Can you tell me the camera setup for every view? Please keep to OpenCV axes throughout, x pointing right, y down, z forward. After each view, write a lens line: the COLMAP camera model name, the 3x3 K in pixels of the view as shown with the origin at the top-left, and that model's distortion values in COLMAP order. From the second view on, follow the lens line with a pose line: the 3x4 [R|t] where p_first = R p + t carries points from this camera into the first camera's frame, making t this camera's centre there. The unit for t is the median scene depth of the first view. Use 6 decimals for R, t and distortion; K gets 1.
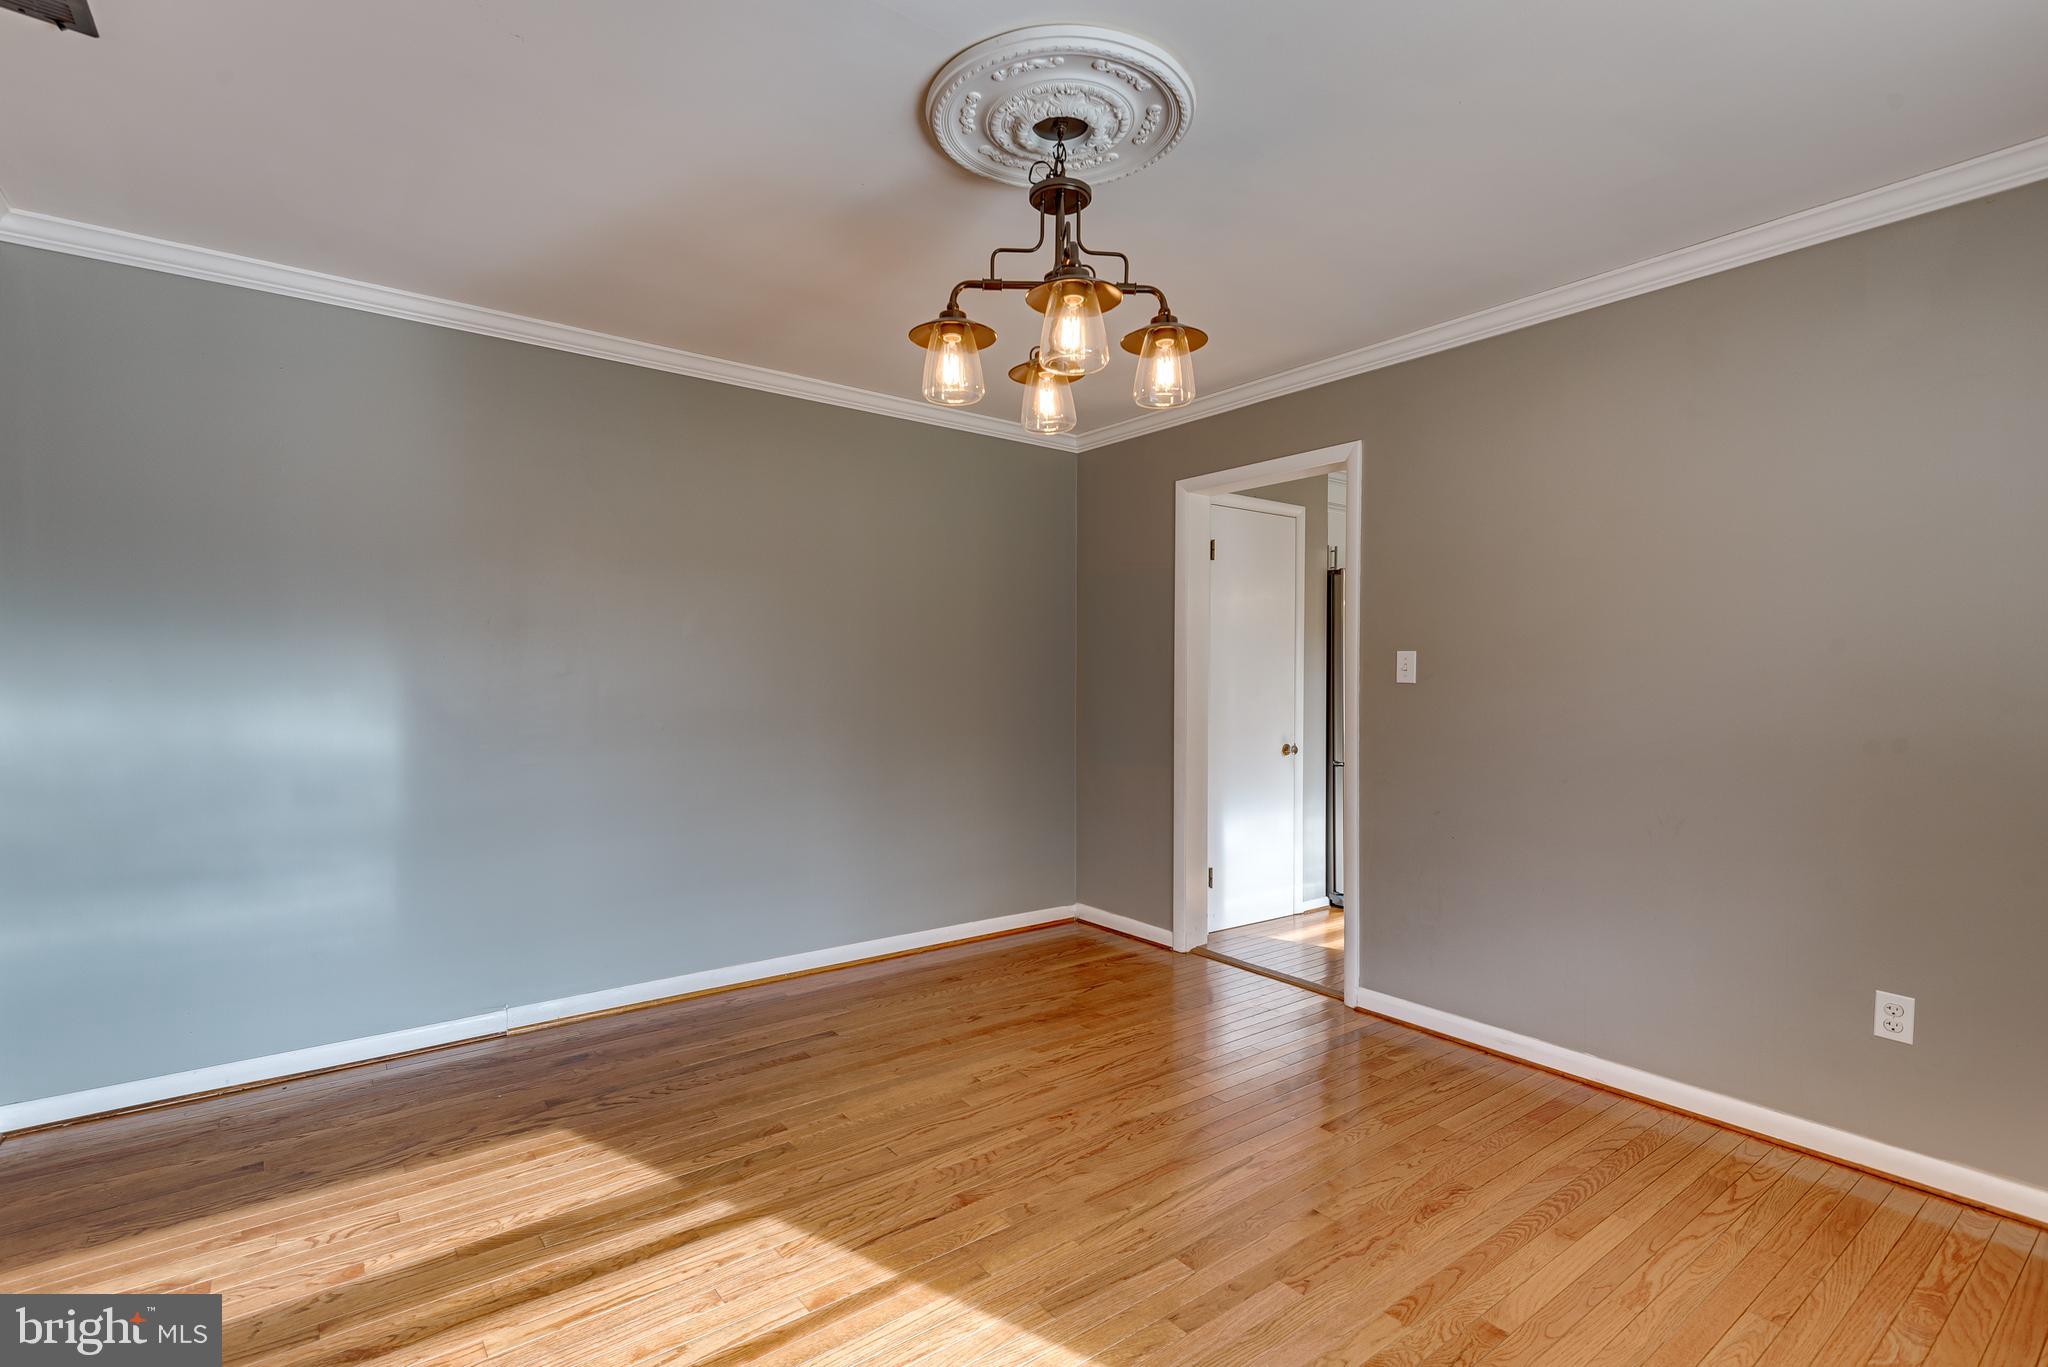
lens RADIAL K [[979.0, 0, 1024.0], [0, 979.0, 683.5], [0, 0, 1]] dist [0.000950, 0.000005]
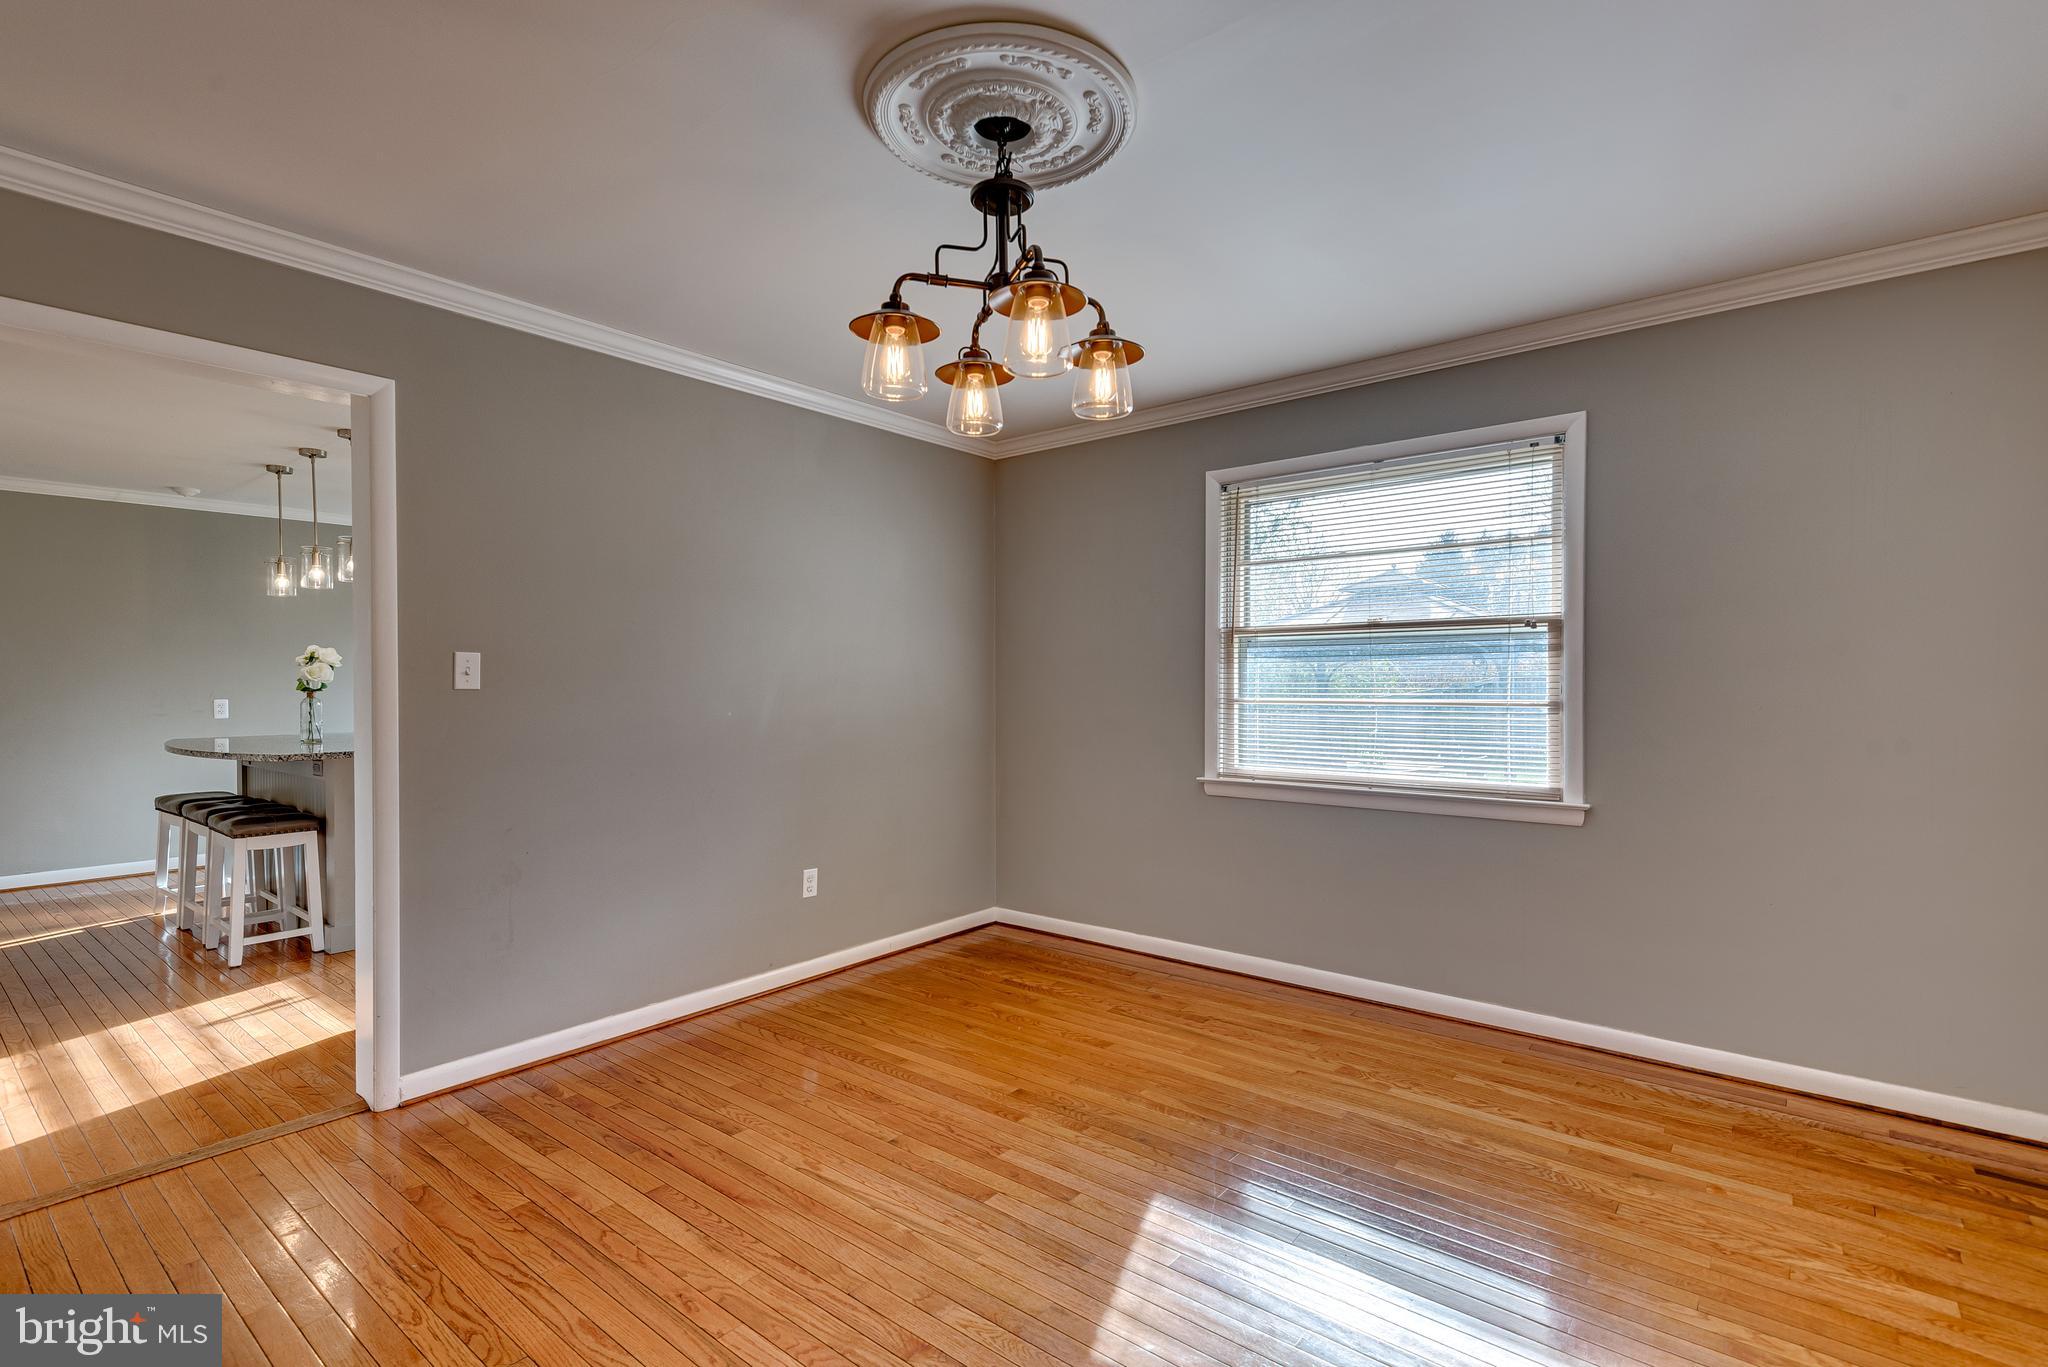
lens RADIAL K [[936.4, 0, 1024.0], [0, 936.4, 683.5], [0, 0, 1]] dist [0.030137, -0.000498]
pose [[-0.229272, -0.006848, 0.973338, -0.733104], [0.011546, 0.999886, 0.009754, -0.011180], [-0.973294, 0.013474, -0.229167, 0.974685]]
